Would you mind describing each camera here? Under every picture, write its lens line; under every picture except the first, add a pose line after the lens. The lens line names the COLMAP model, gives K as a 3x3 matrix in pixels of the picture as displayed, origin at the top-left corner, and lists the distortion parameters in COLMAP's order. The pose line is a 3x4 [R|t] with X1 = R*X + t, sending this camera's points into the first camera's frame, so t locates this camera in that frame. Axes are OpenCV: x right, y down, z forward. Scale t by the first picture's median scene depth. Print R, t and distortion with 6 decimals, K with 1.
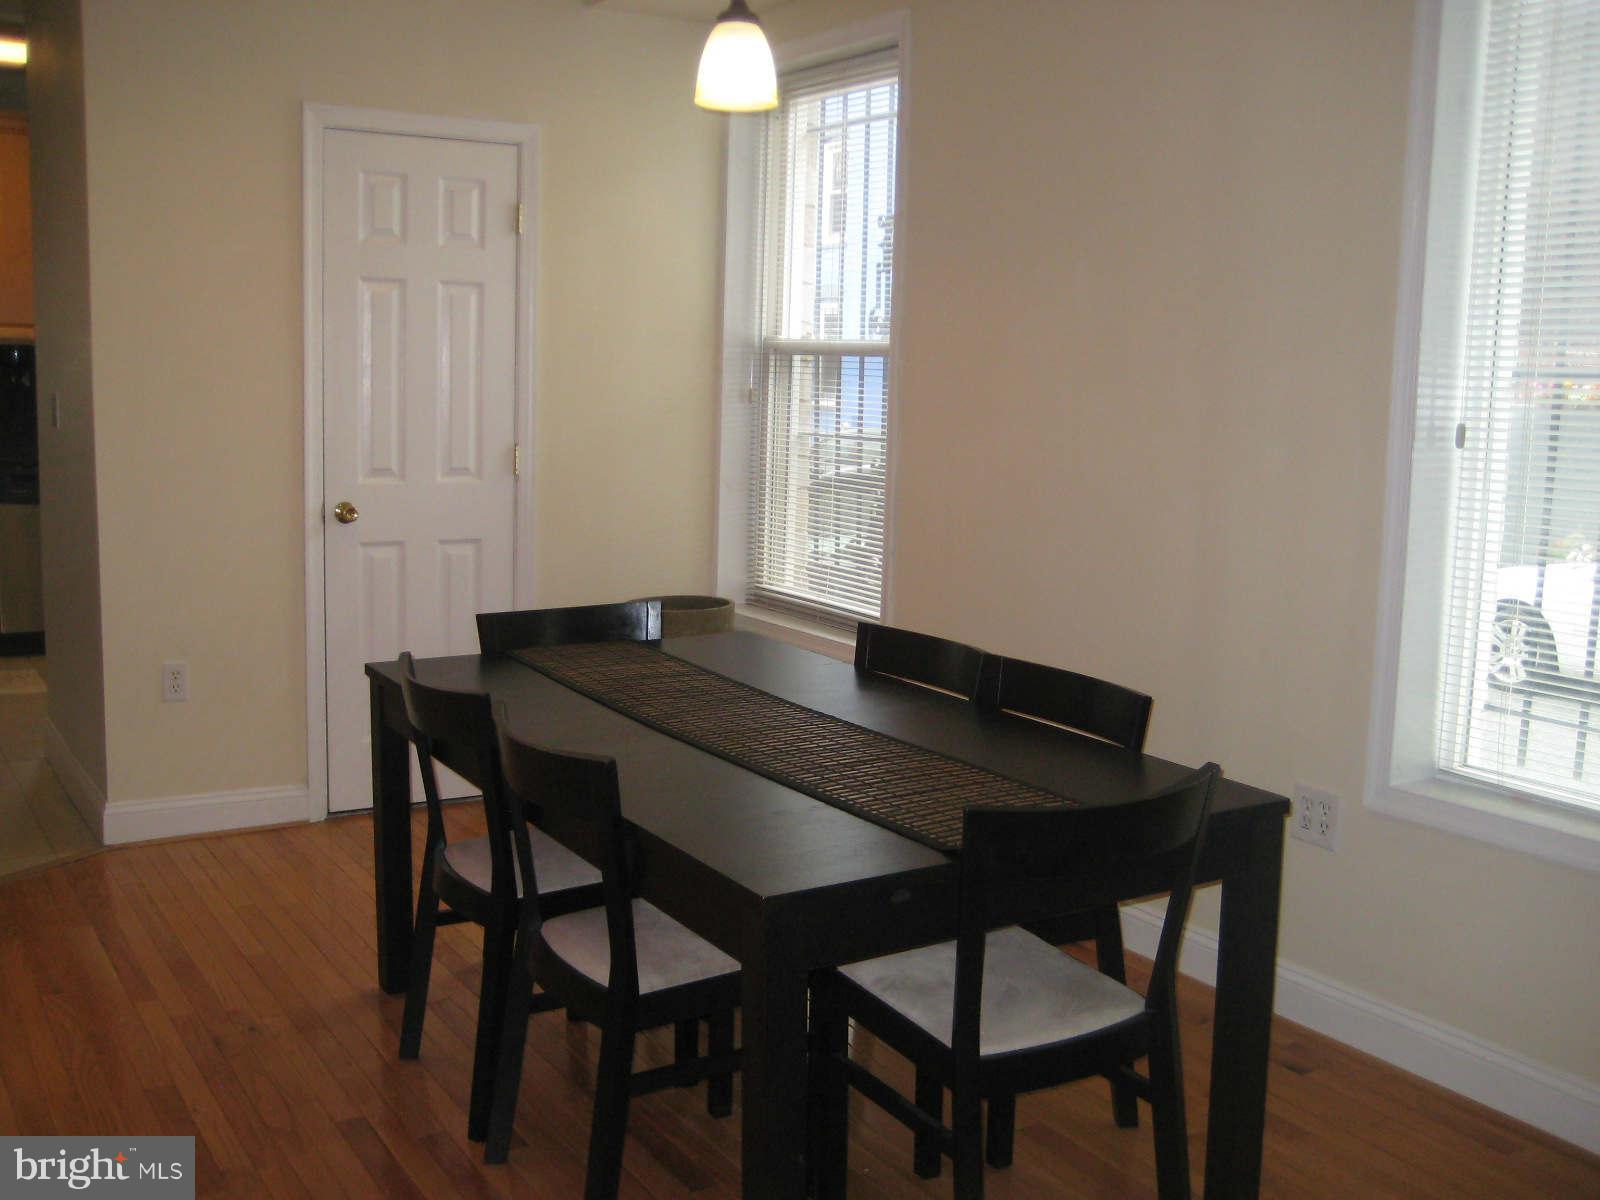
lens RADIAL K [[1686.1, 0, 800.0], [0, 1686.1, 600.0], [0, 0, 1]] dist [-0.164033, 0.240961]
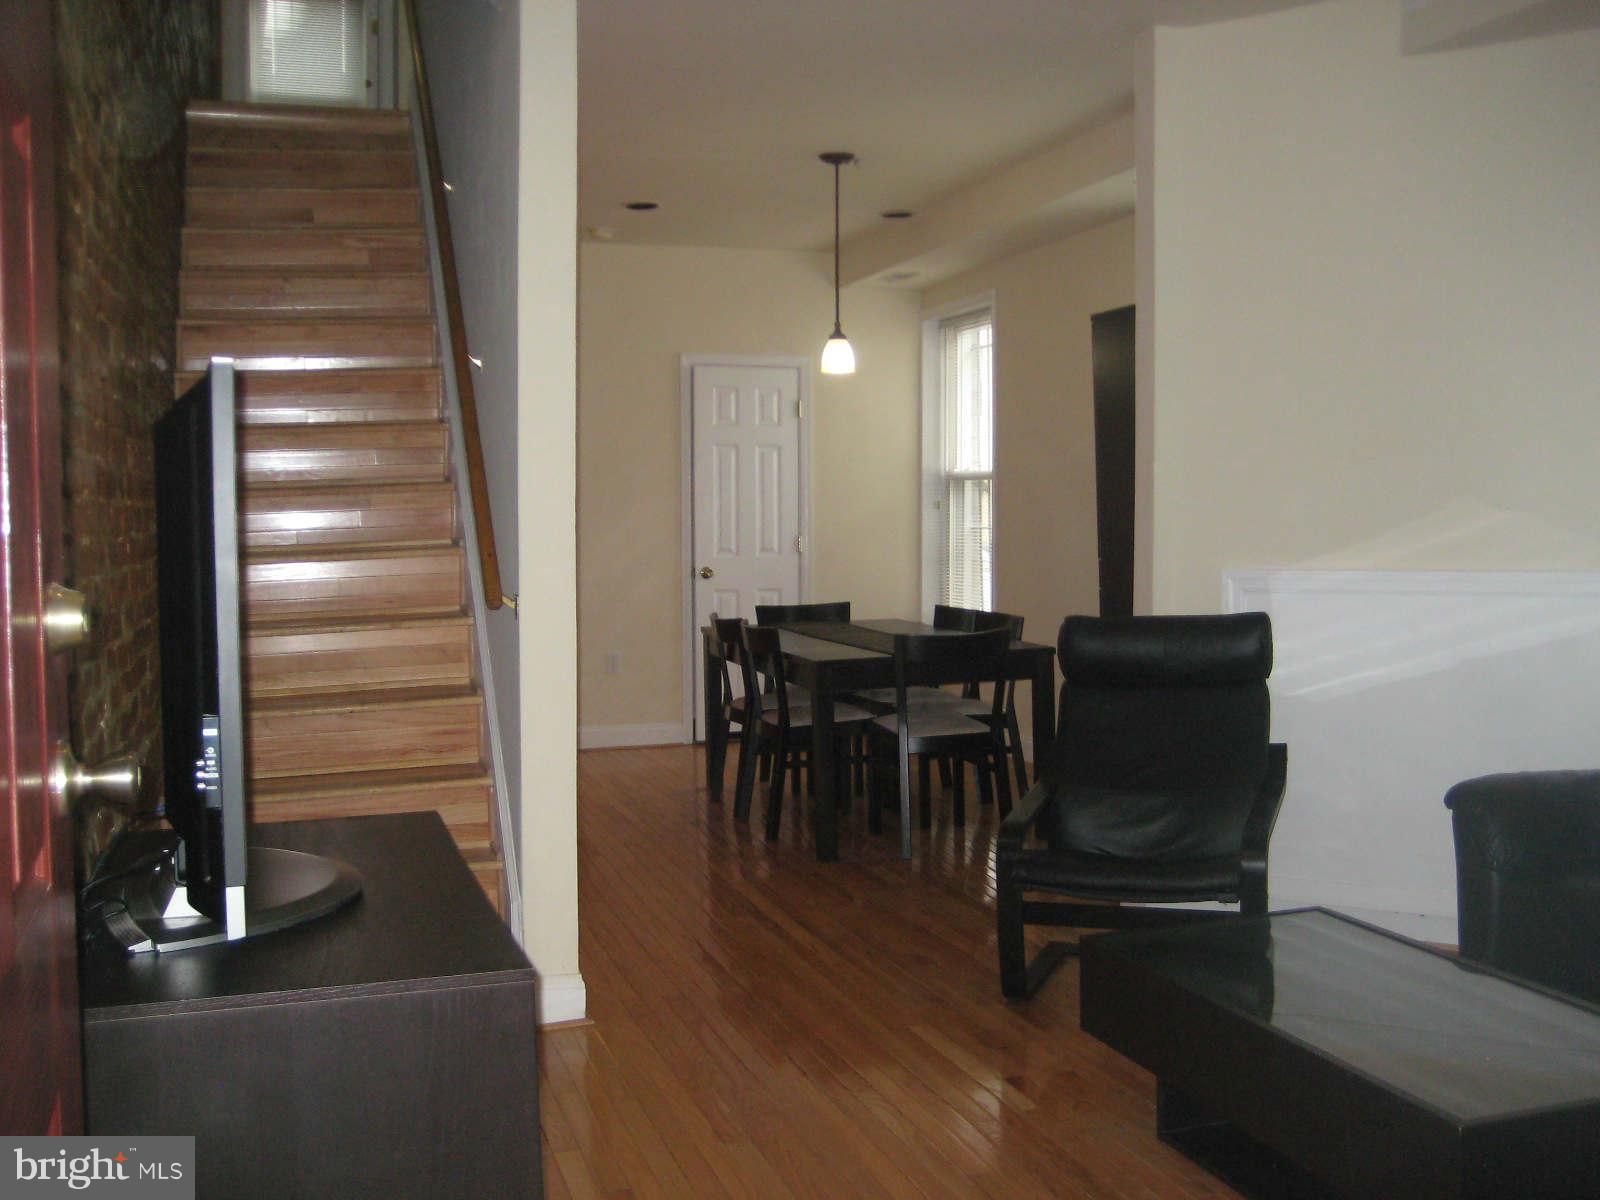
lens RADIAL K [[1686.1, 0, 800.0], [0, 1686.1, 600.0], [0, 0, 1]] dist [-0.164033, 0.240961]
pose [[0.968886, -0.021604, -0.246562, 0.285566], [-0.000516, 0.996005, -0.089297, 0.143711], [0.247506, 0.086646, 0.965004, -0.761237]]
